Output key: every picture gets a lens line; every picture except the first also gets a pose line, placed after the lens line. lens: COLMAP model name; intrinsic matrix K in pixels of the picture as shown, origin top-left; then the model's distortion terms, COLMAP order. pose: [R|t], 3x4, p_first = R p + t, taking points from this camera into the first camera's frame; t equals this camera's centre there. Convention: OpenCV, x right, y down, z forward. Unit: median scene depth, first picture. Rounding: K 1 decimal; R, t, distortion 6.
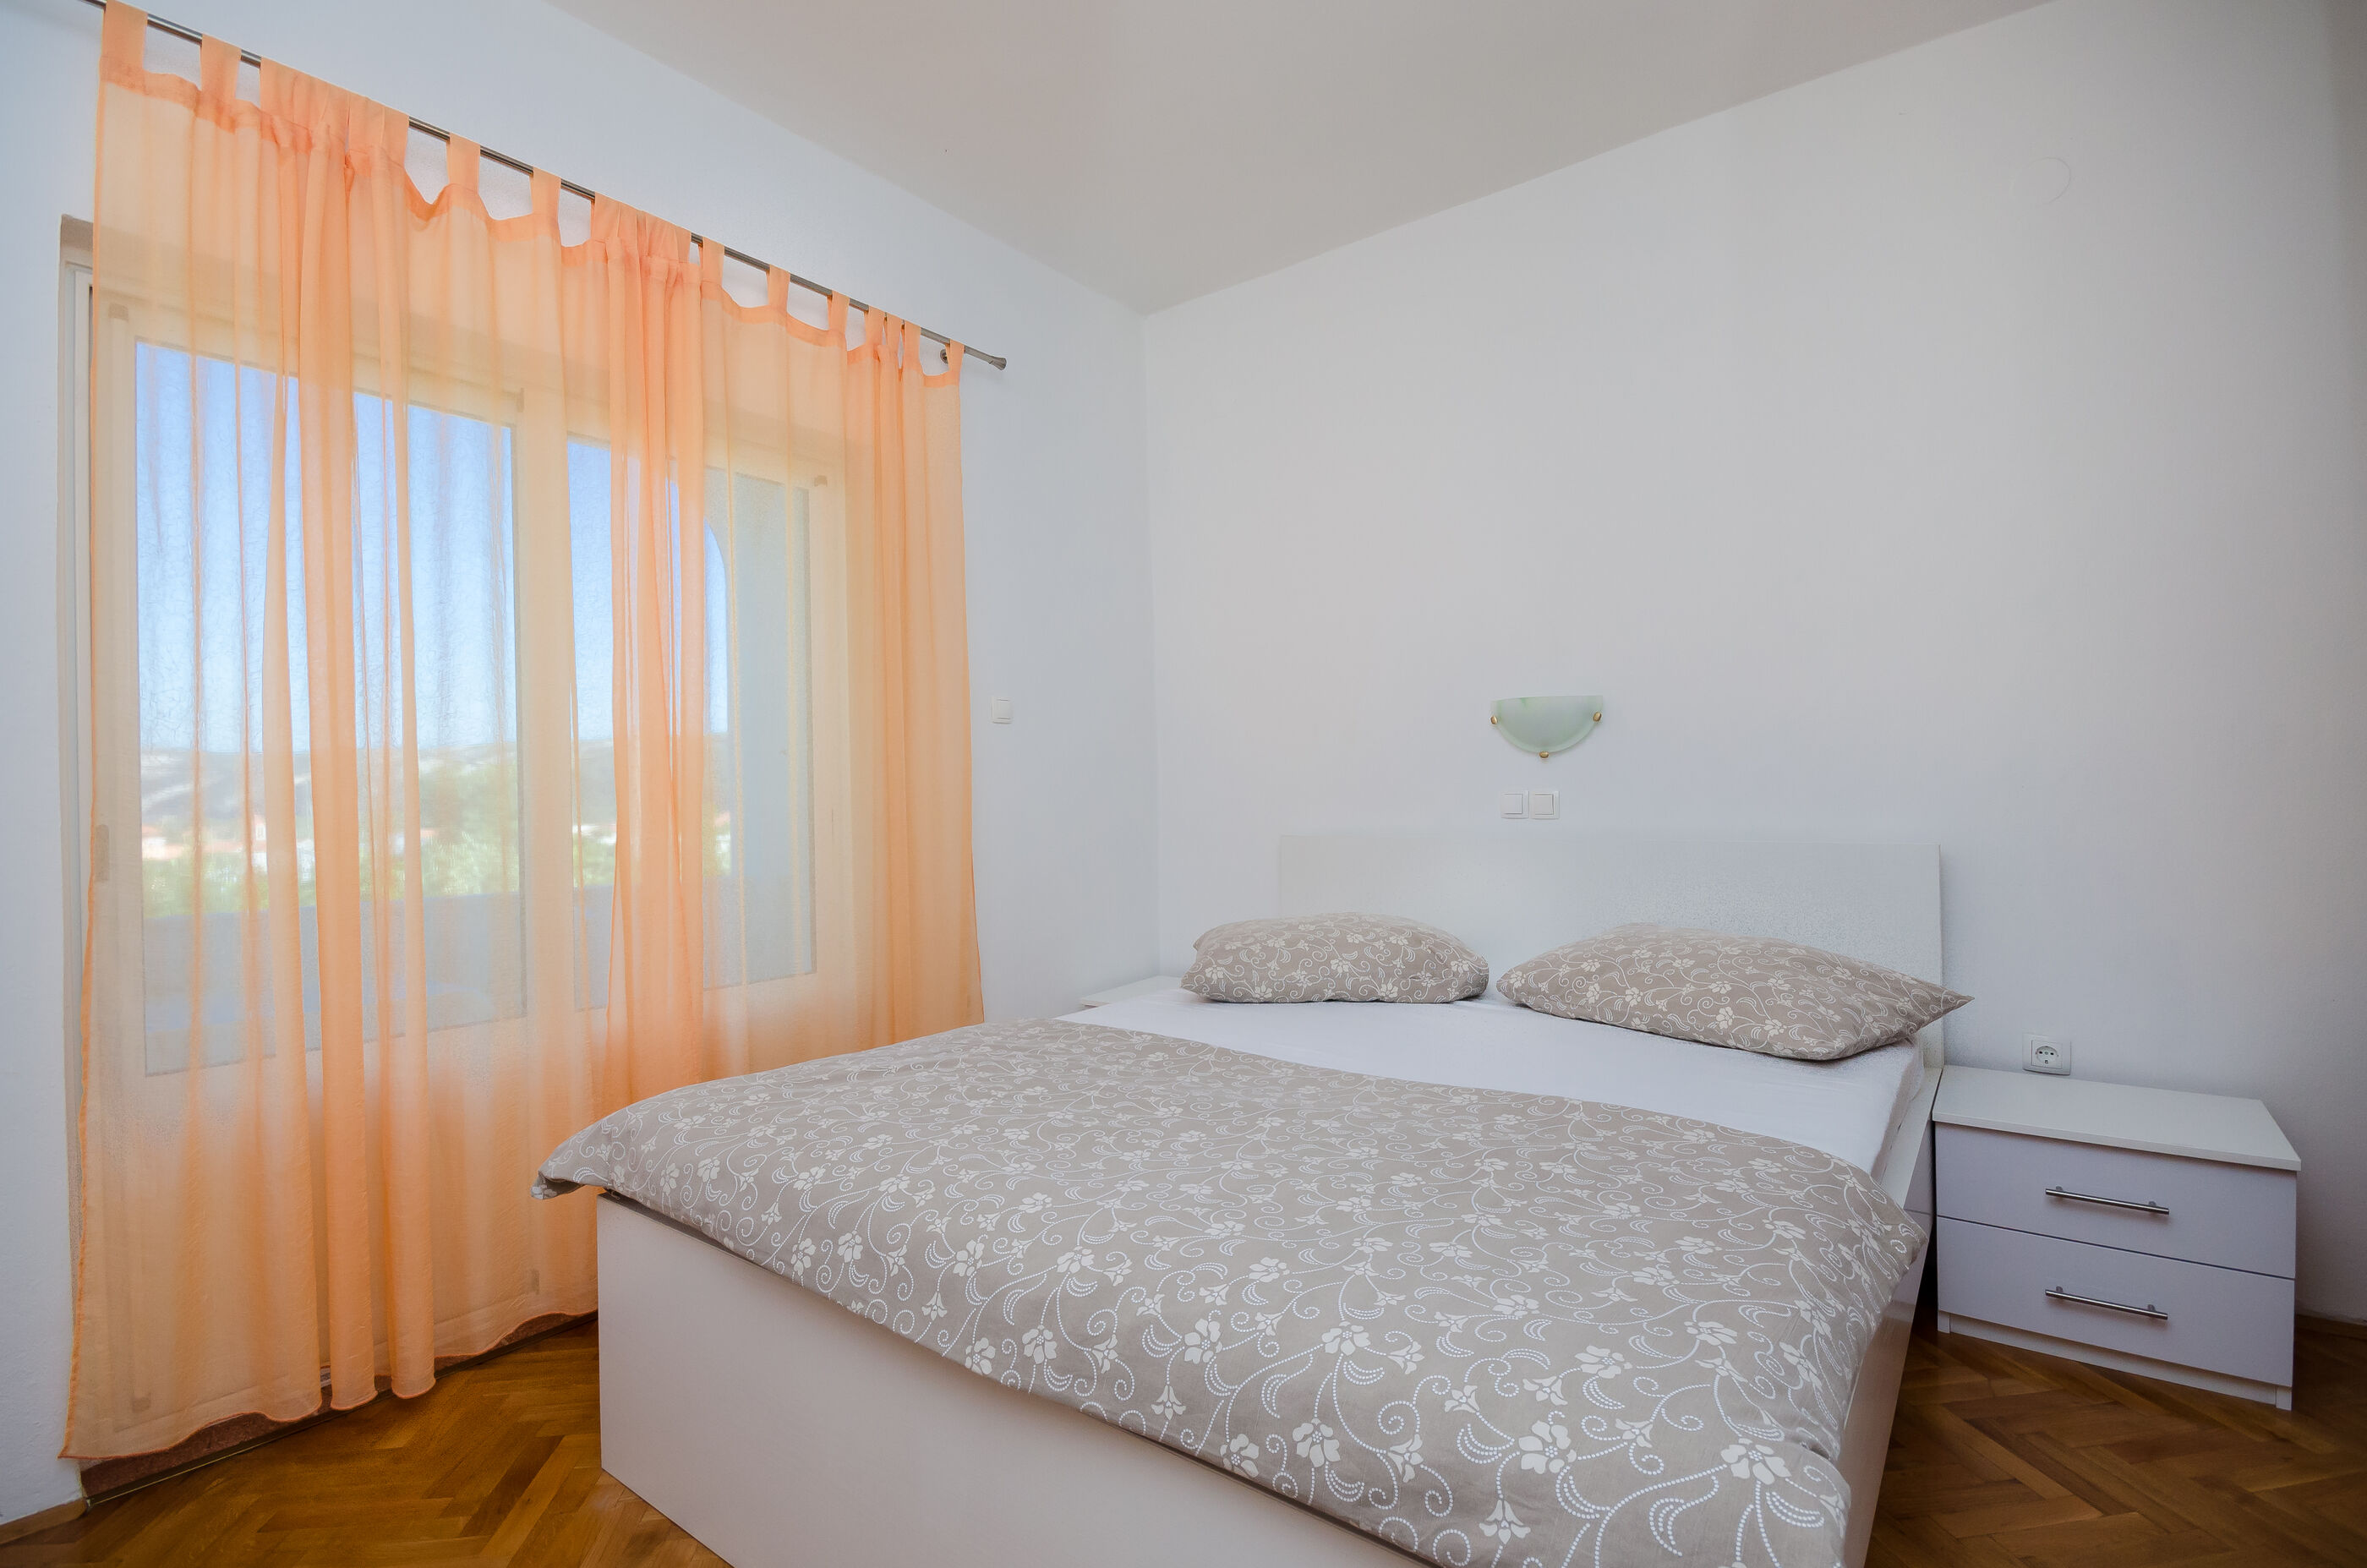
lens RADIAL K [[1026.3, 0, 1183.5], [0, 1026.3, 784.0], [0, 0, 1]] dist [-0.000753, -0.000093]
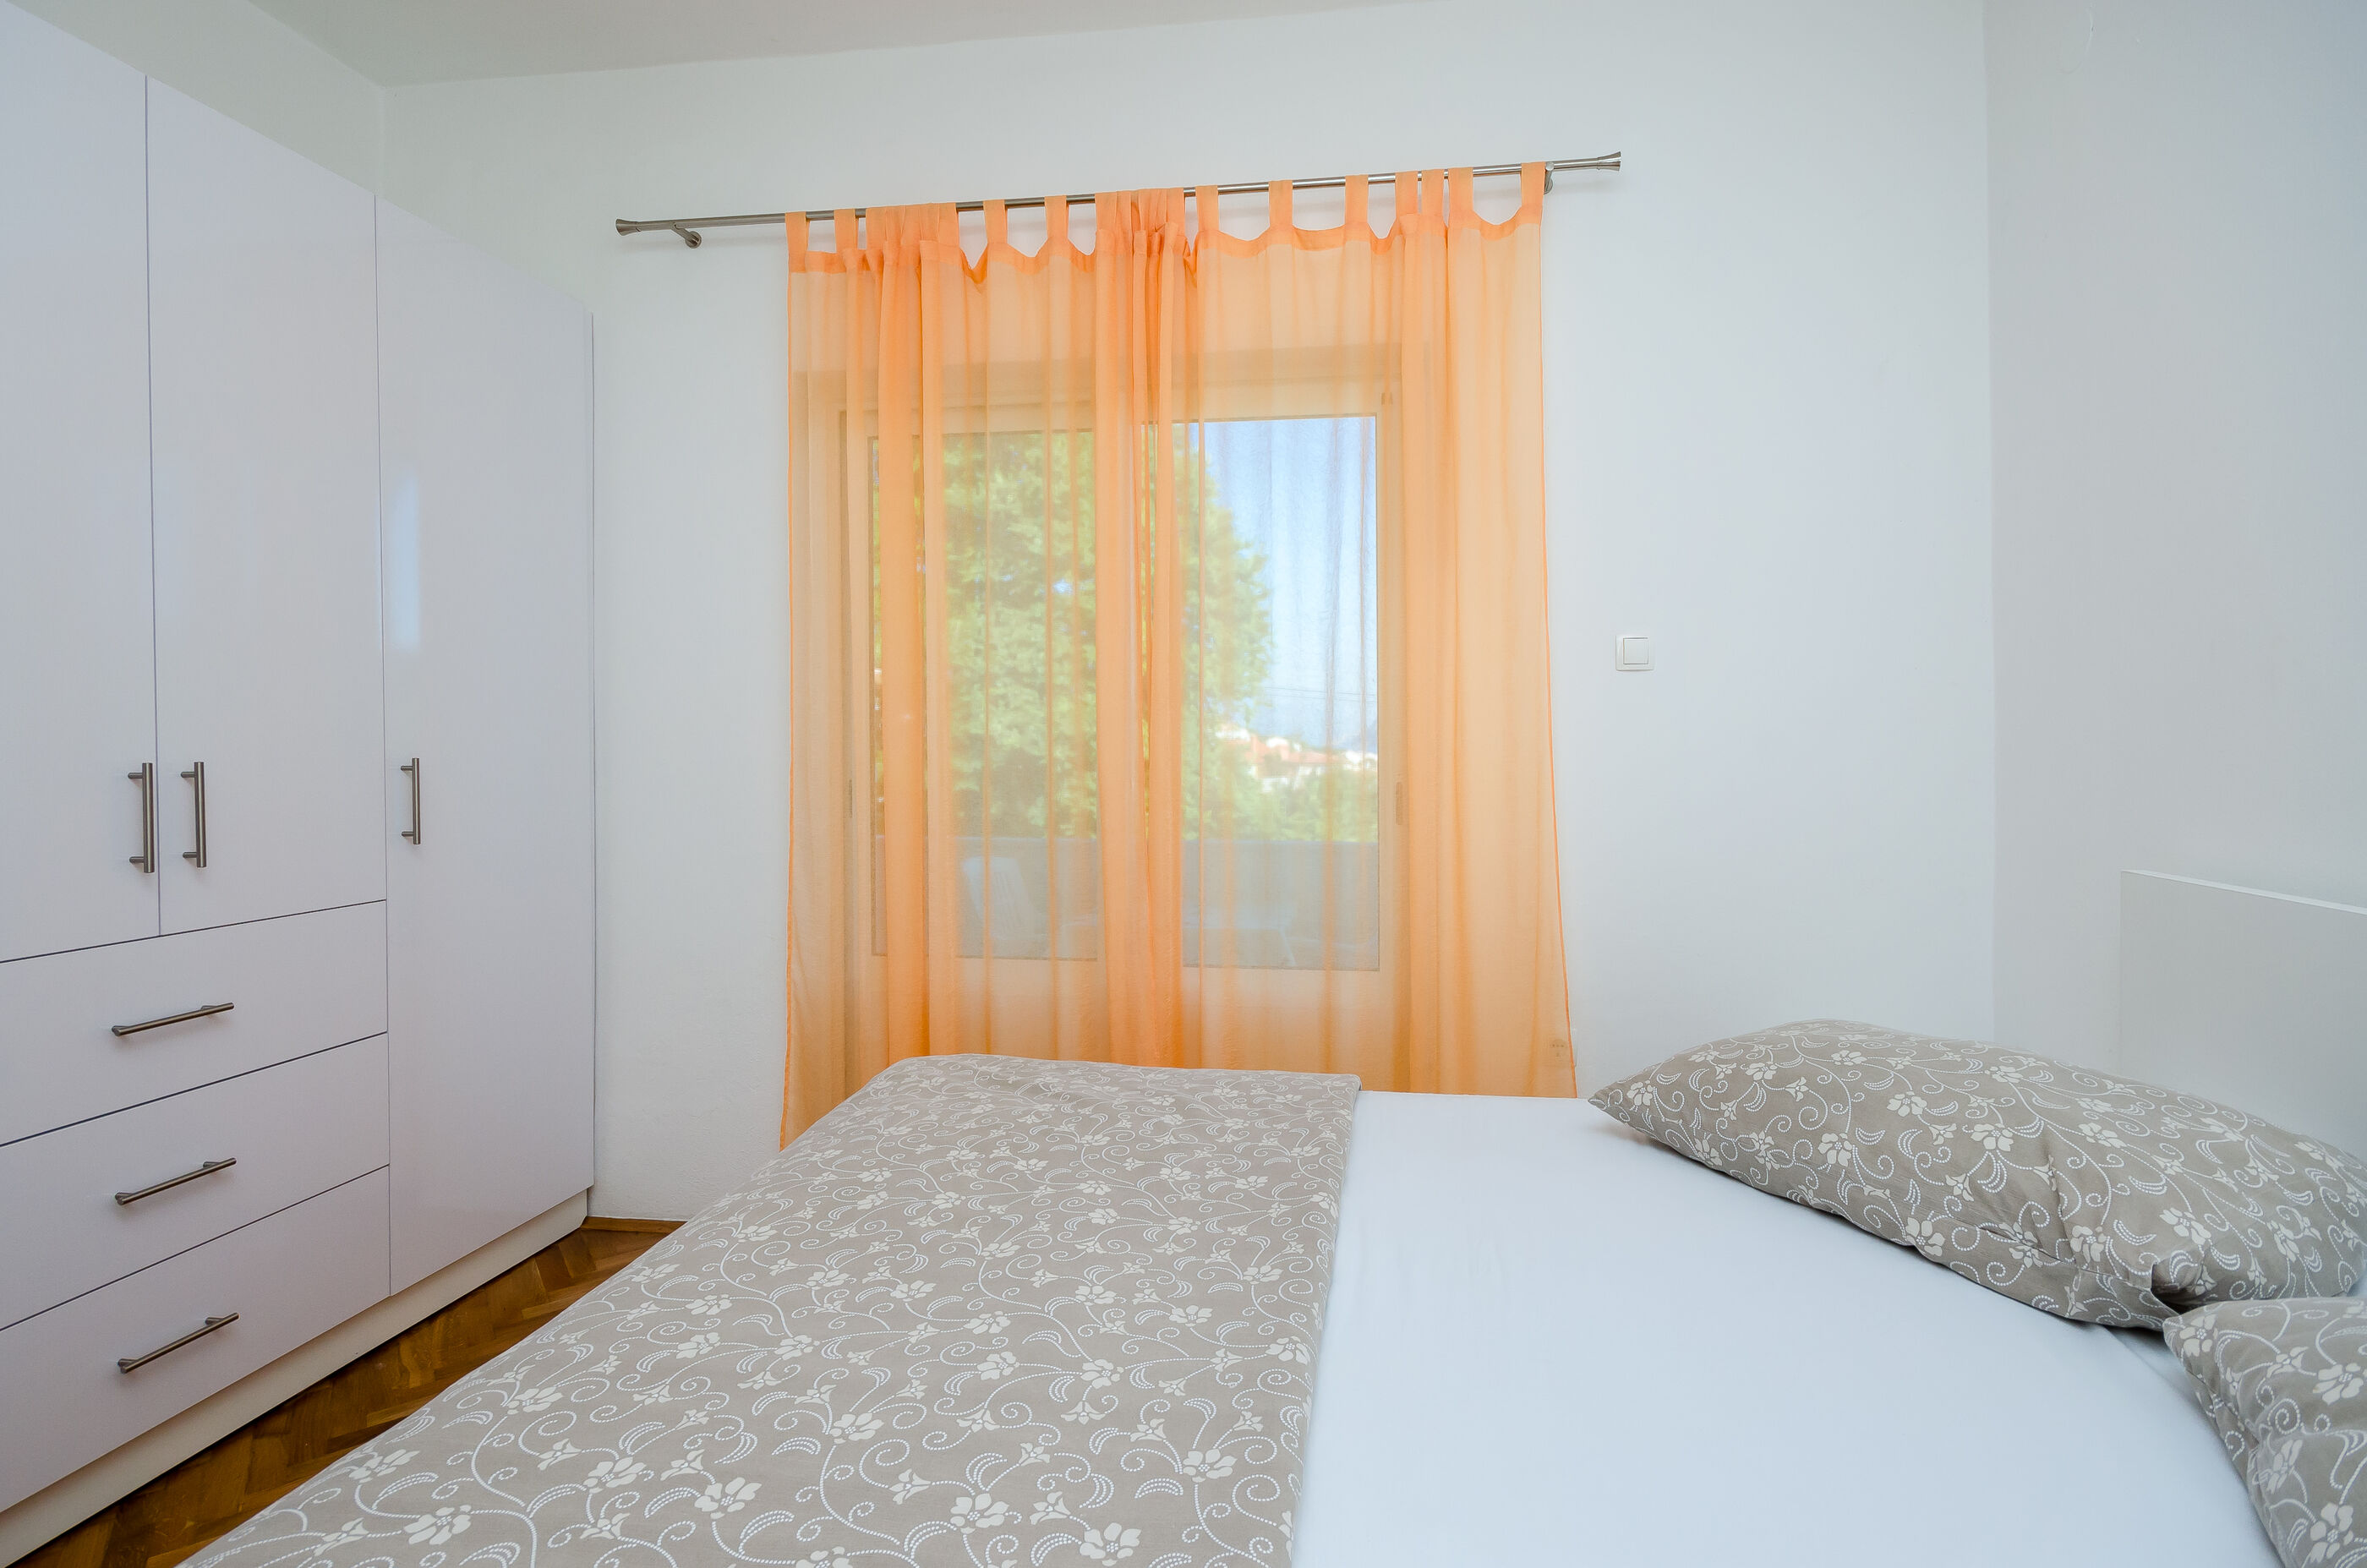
lens RADIAL K [[1129.1, 0, 1183.1], [0, 1129.1, 744.3], [0, 0, 1]] dist [0.002712, 0.000437]
pose [[0.525028, 0.011288, -0.851010, 0.518526], [-0.005893, 0.999936, 0.009627, -0.024791], [0.851065, -0.000039, 0.525061, 0.518263]]
